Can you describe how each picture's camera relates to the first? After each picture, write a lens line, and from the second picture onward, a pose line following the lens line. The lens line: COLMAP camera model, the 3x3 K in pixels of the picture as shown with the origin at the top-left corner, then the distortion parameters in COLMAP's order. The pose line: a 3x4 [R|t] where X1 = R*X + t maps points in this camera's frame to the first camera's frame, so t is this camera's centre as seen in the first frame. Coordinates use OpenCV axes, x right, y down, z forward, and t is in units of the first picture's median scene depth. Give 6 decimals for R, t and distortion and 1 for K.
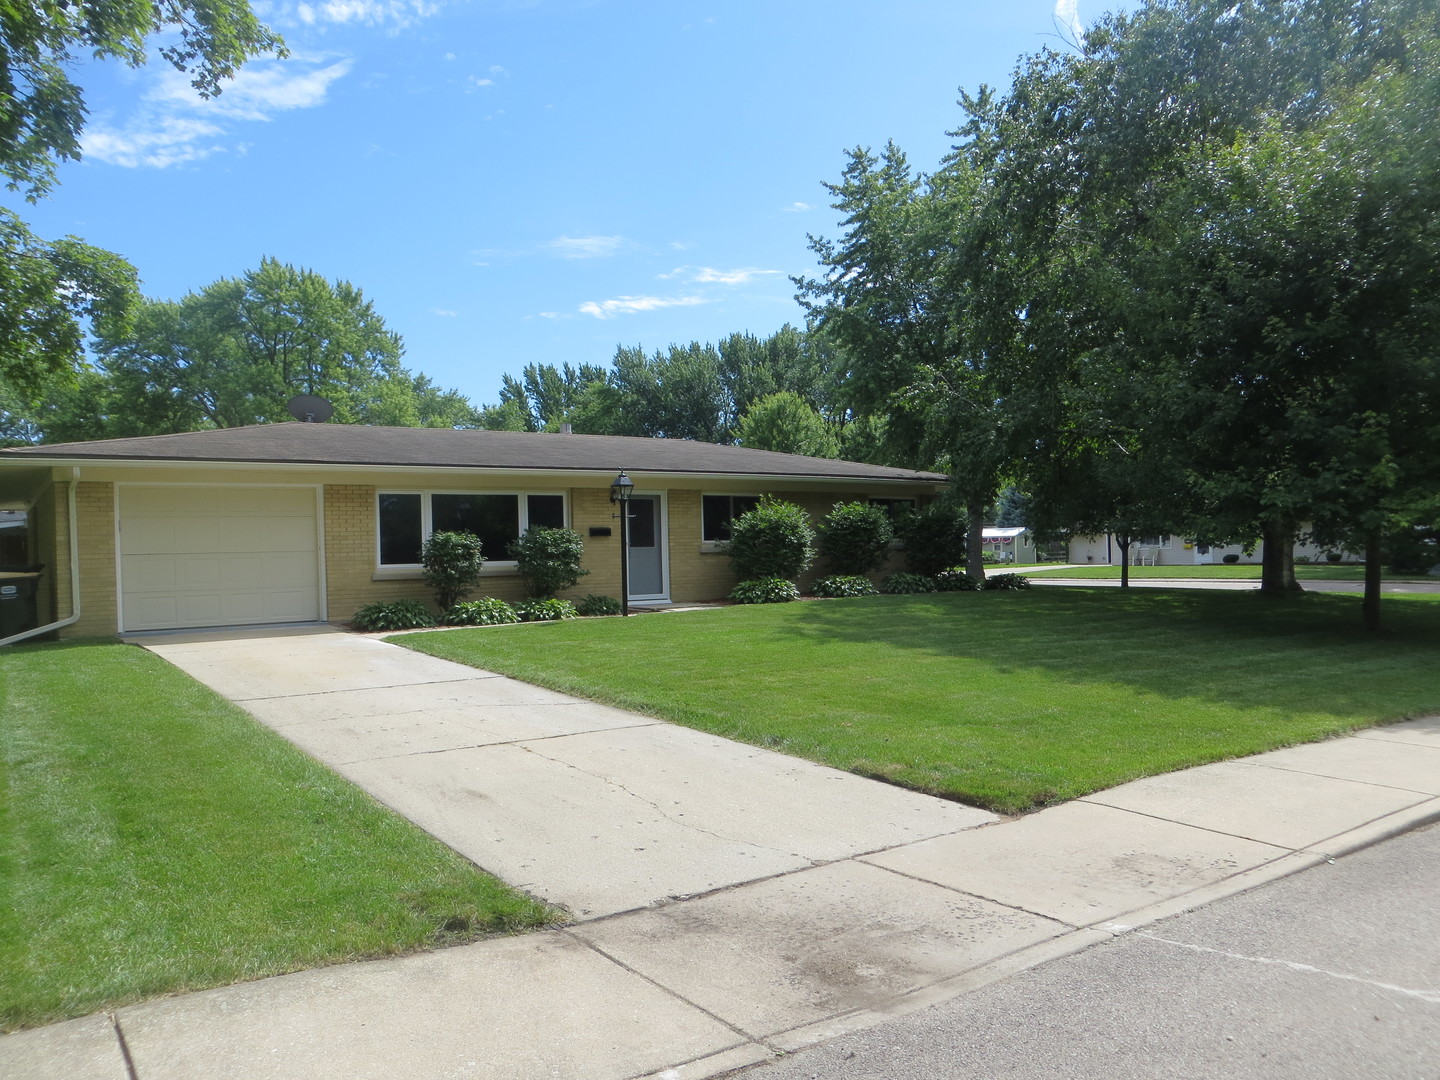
lens RADIAL K [[1104.8, 0, 721.5], [0, 1104.8, 540.3], [0, 0, 1]] dist [-0.014307, 0.004411]
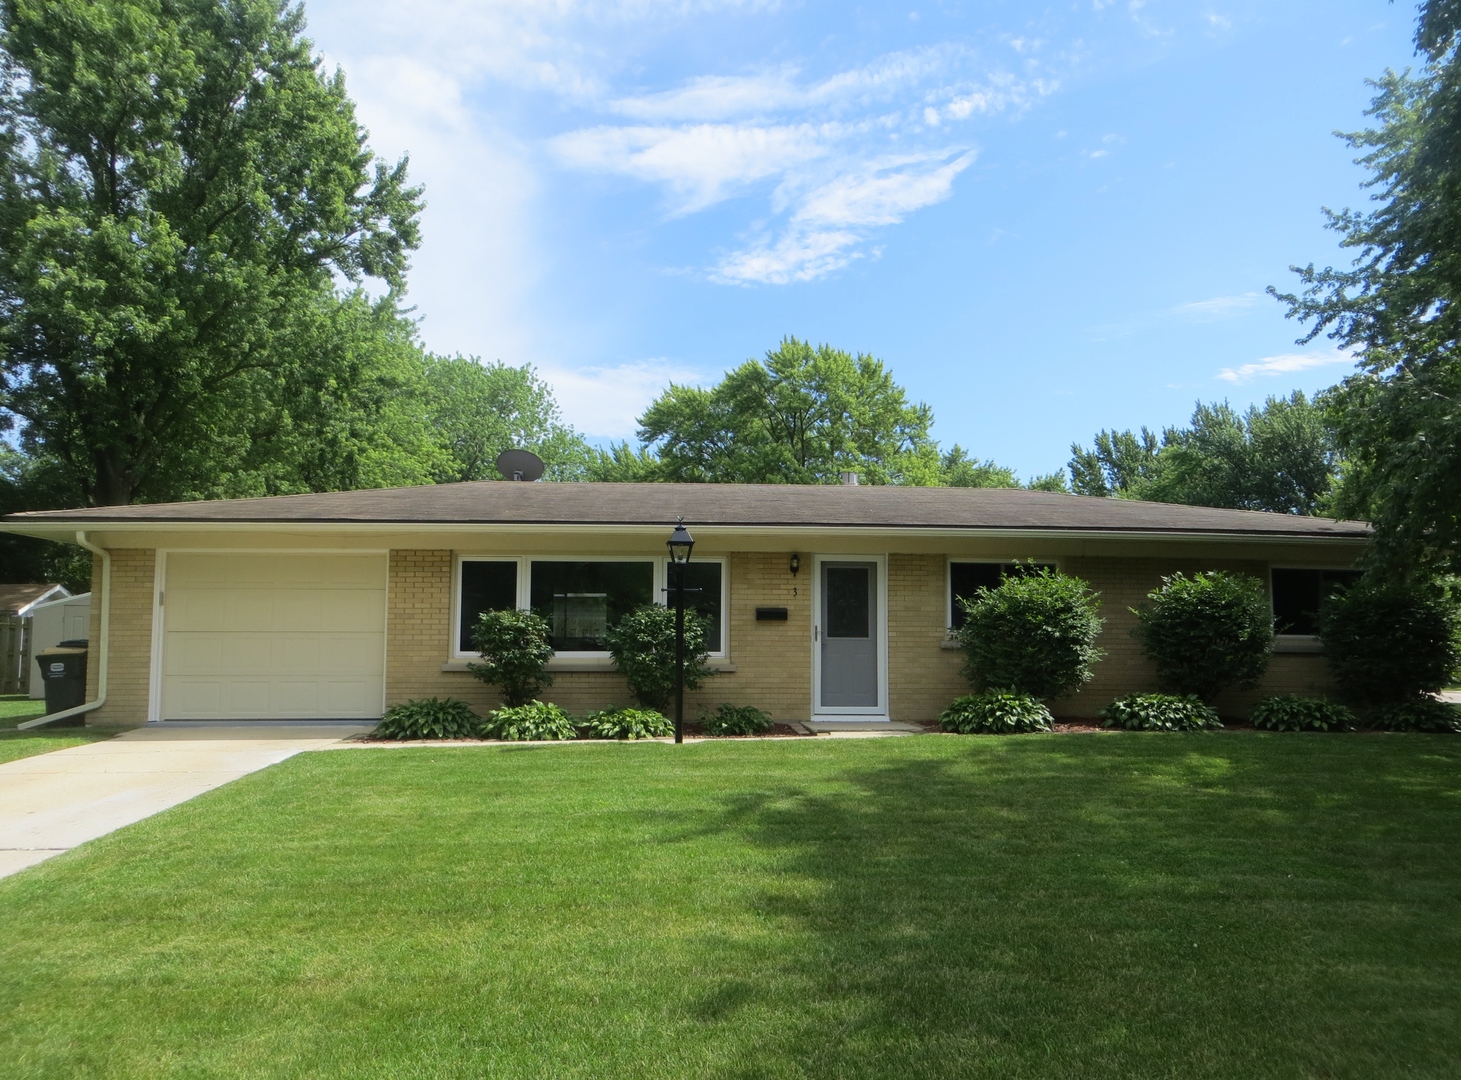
lens RADIAL K [[1120.9, 0, 728.7], [0, 1120.9, 543.1], [0, 0, 1]] dist [-0.014307, 0.004411]
pose [[0.856597, -0.017606, -0.515686, 0.135140], [-0.019248, 0.997632, -0.066033, -0.002951], [0.515627, 0.066489, 0.854230, 0.215712]]
